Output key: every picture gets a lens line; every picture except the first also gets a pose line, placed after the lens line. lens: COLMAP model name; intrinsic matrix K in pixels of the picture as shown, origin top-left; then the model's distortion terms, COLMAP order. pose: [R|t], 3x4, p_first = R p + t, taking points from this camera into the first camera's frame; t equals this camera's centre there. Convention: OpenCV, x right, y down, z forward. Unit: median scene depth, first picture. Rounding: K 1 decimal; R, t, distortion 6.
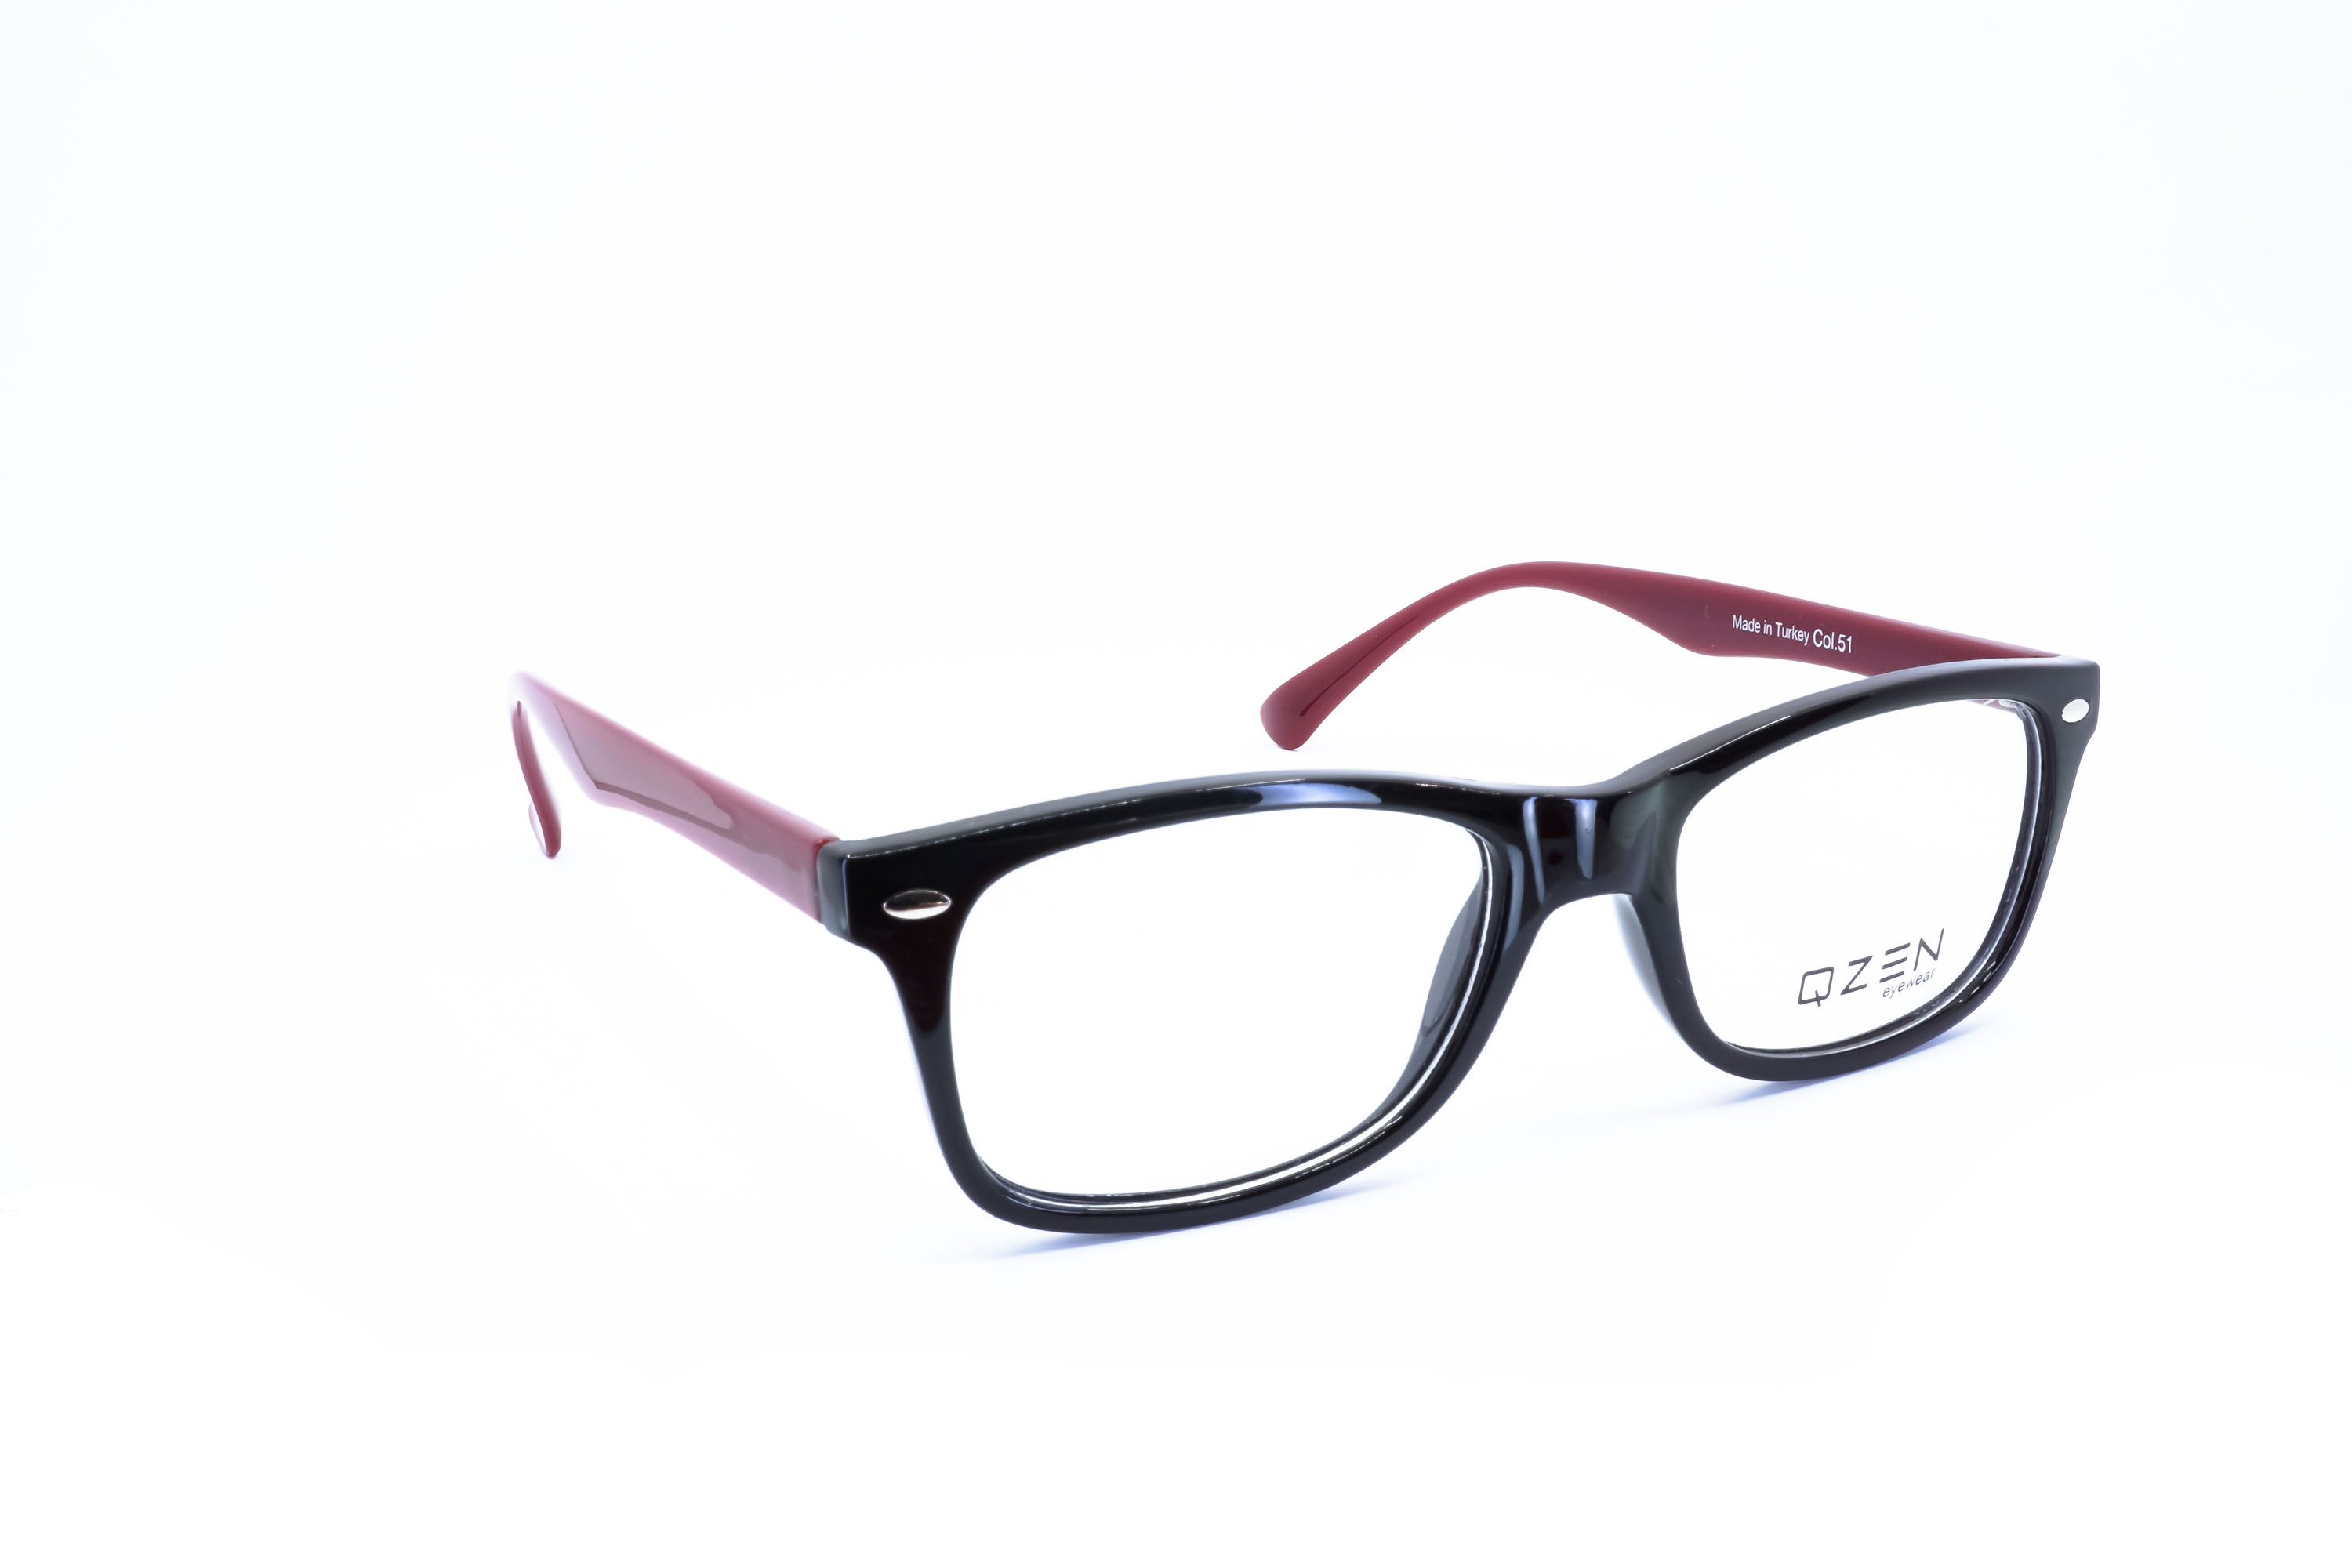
lens RADIAL K [[2568.6, 0, 1176.0], [0, 2568.6, 784.0], [0, 0, 1]] dist [0.081629, -0.001440]
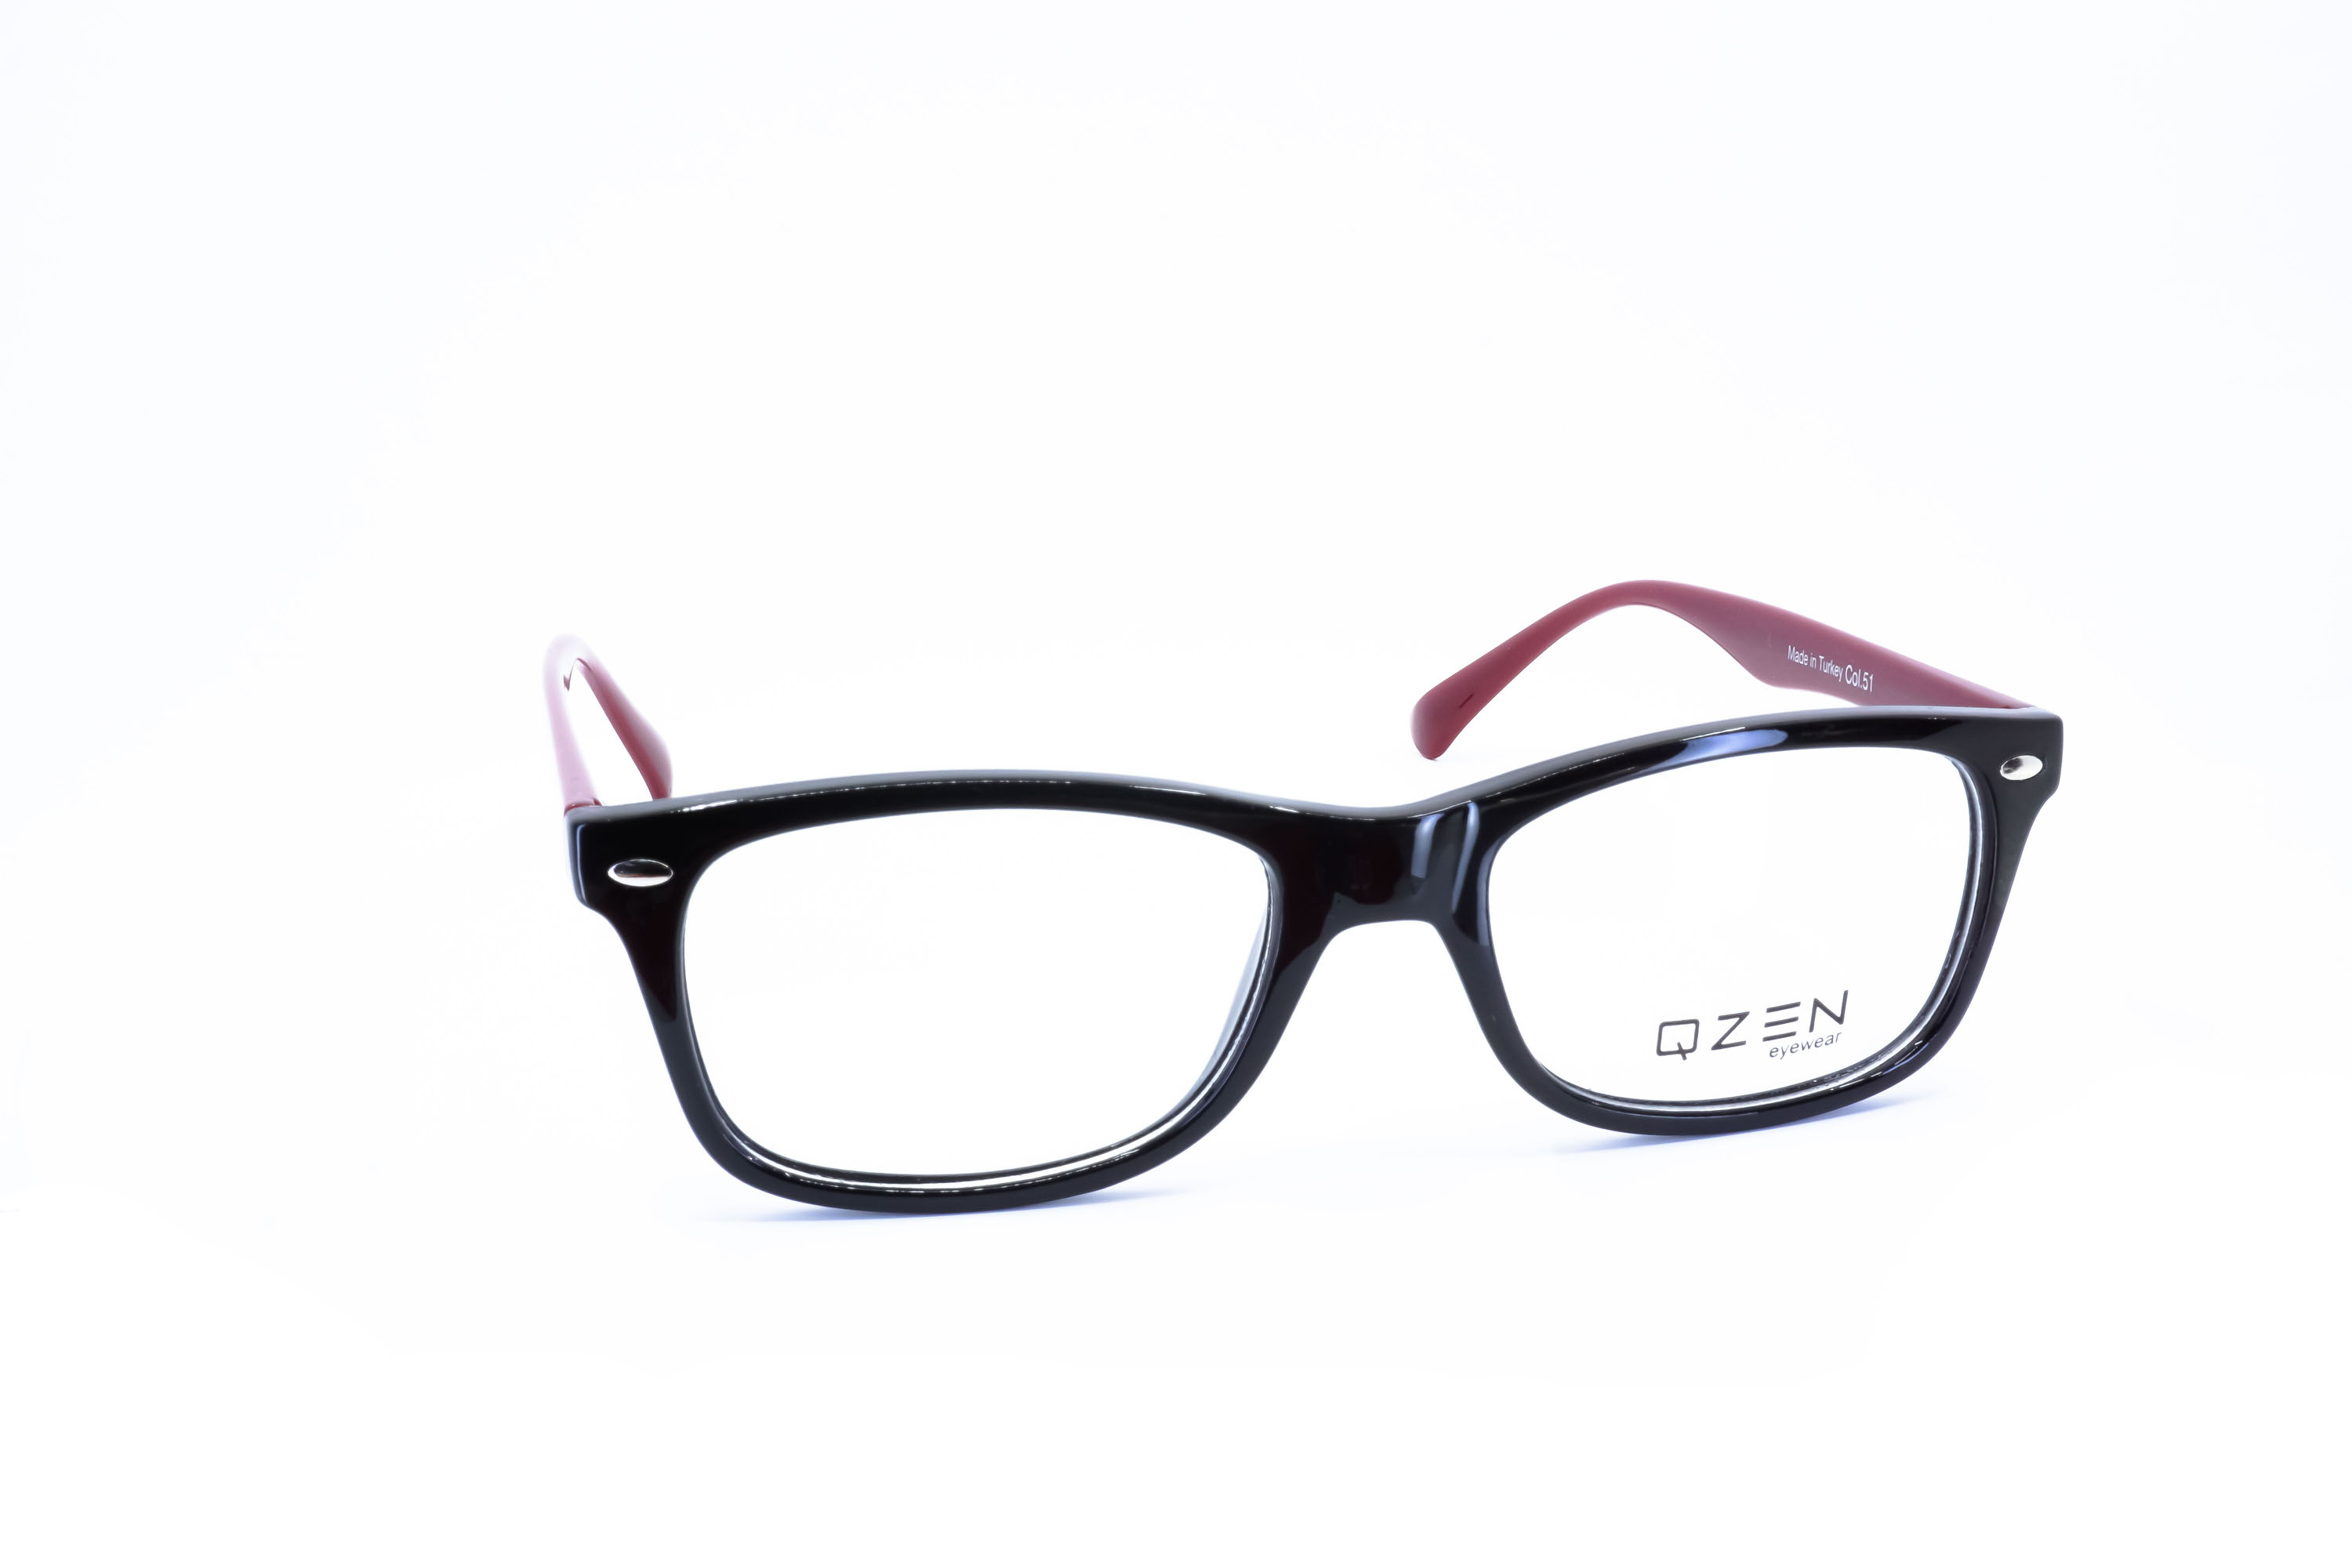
lens RADIAL K [[2568.6, 0, 1176.0], [0, 2568.6, 784.0], [0, 0, 1]] dist [0.081629, -0.001440]
pose [[0.962503, 0.067338, -0.262780, 0.307491], [-0.066670, 0.997709, 0.011469, -0.013254], [0.262950, 0.006481, 0.964788, 0.035493]]
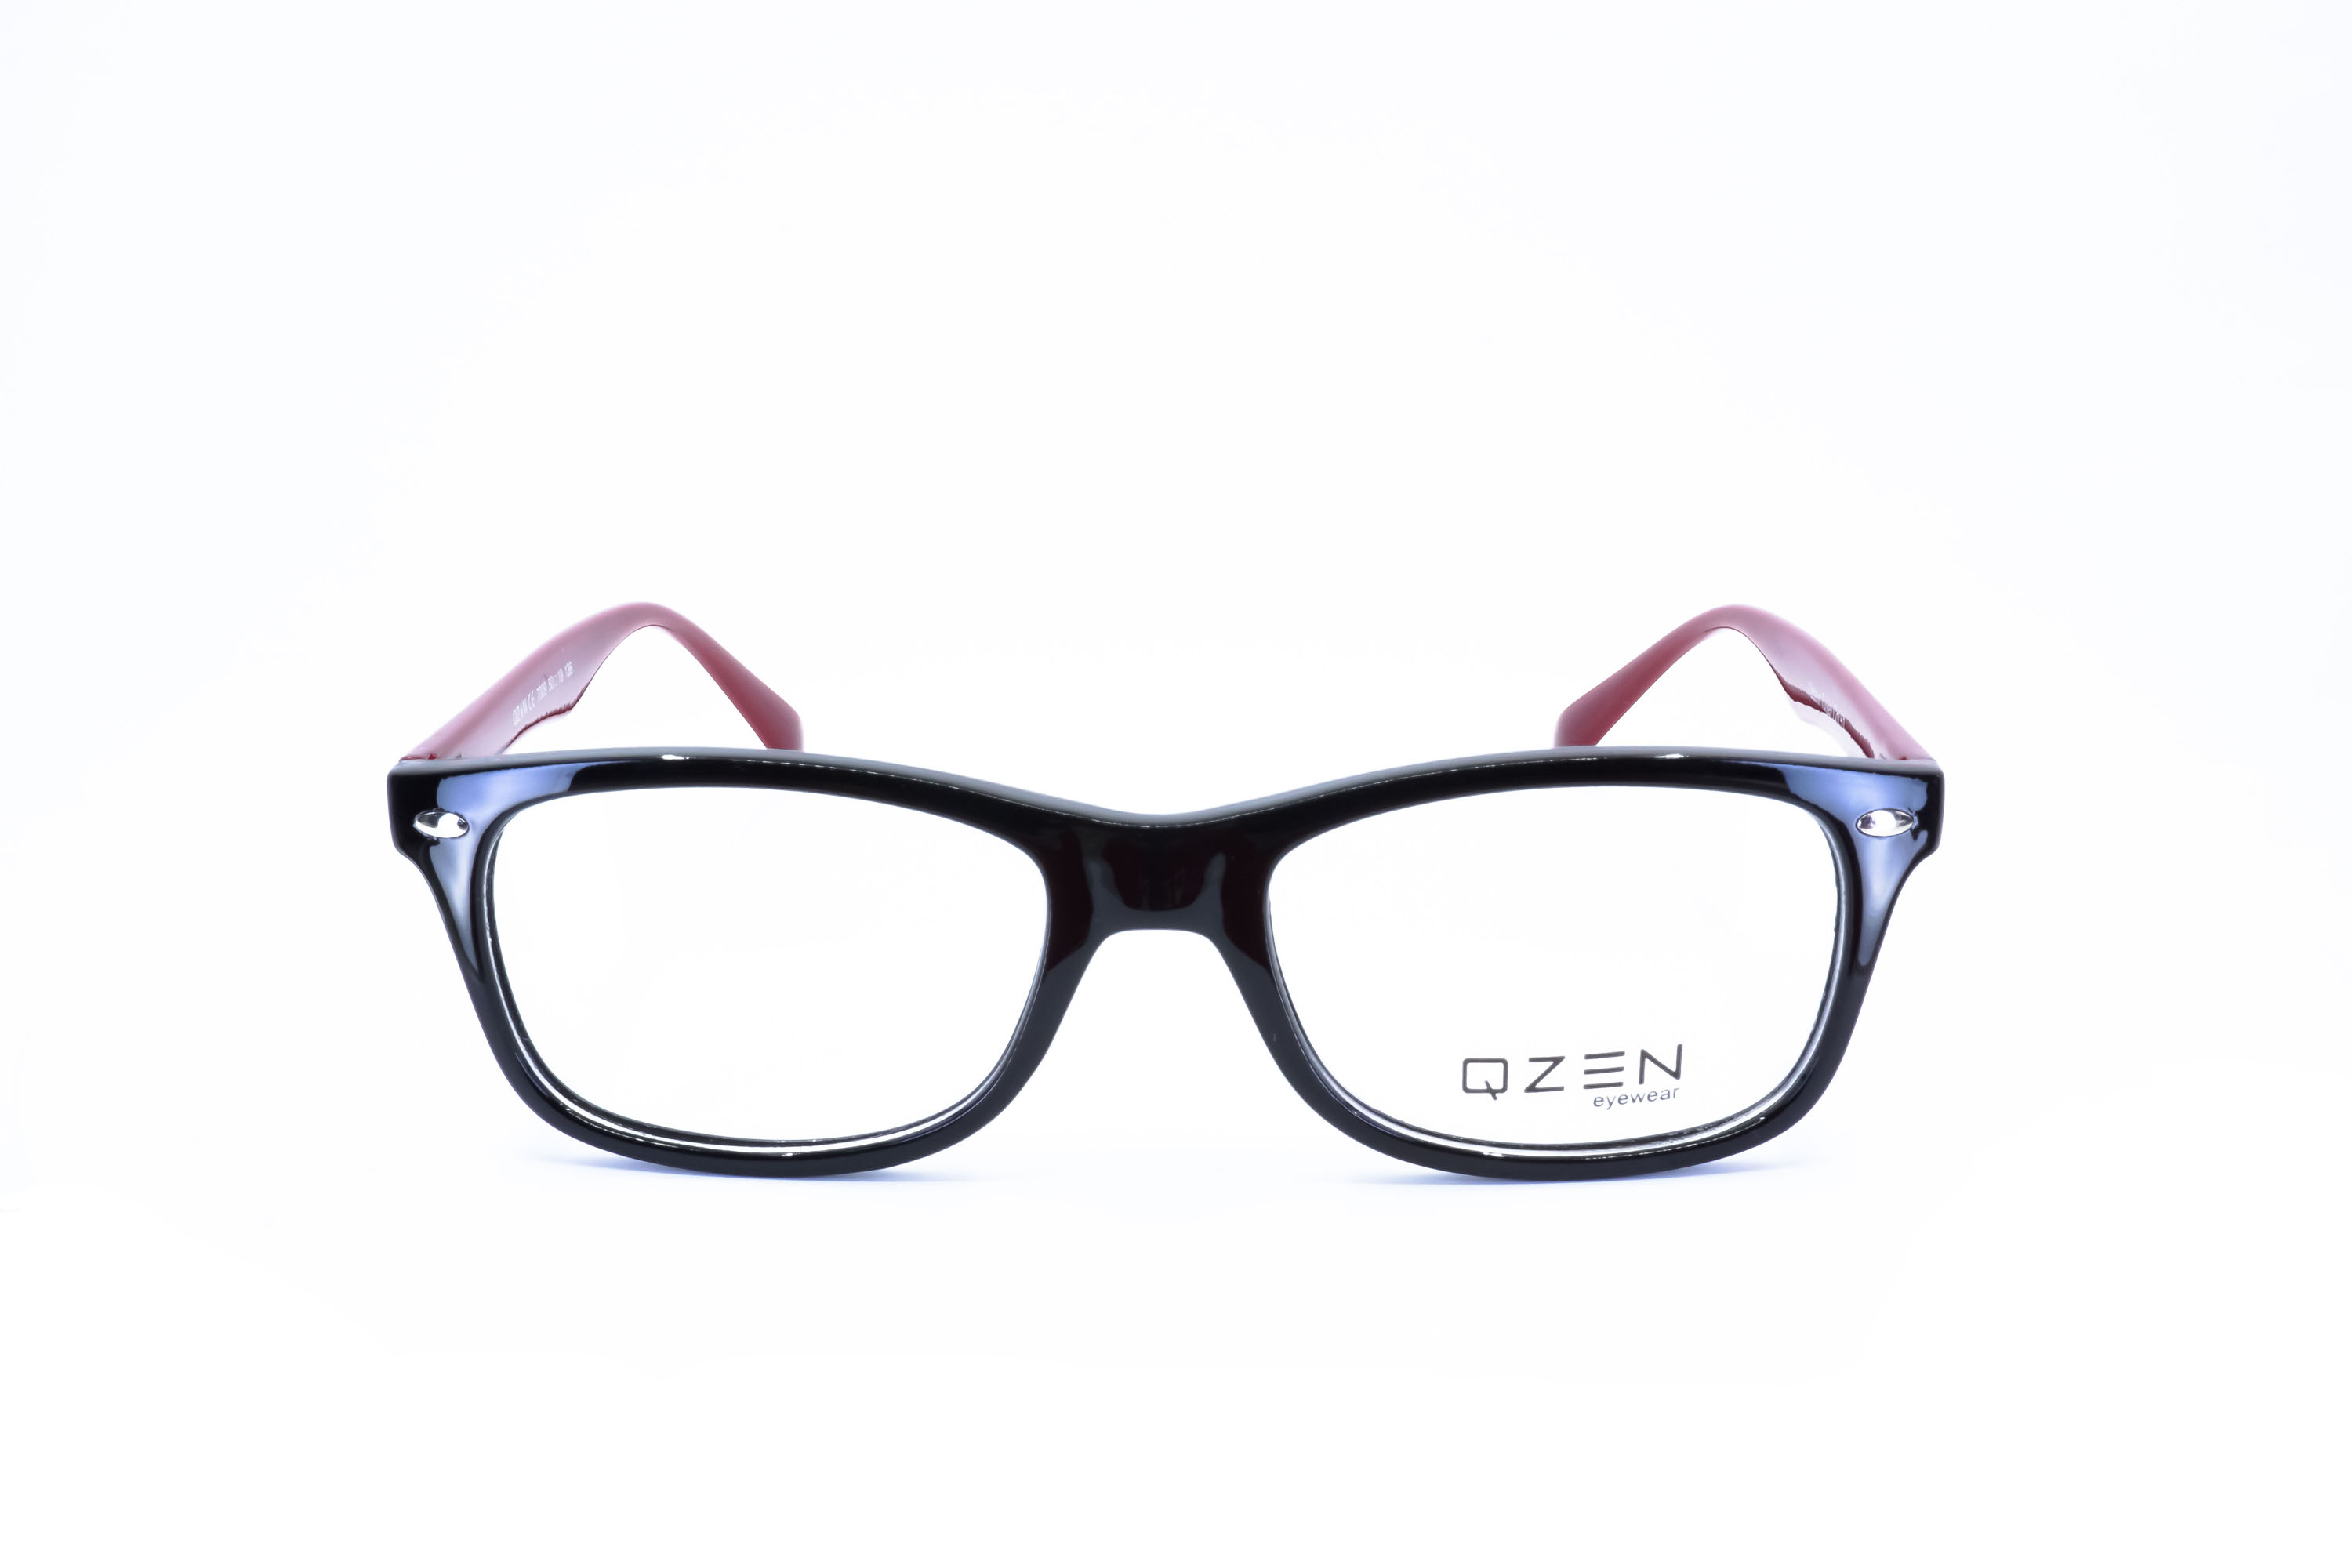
lens RADIAL K [[2568.6, 0, 1176.0], [0, 2568.6, 784.0], [0, 0, 1]] dist [0.081629, -0.001440]
pose [[0.851922, 0.137600, -0.505267, 0.587645], [-0.128007, 0.990310, 0.053860, -0.057312], [0.507782, 0.018793, 0.861281, 0.160703]]
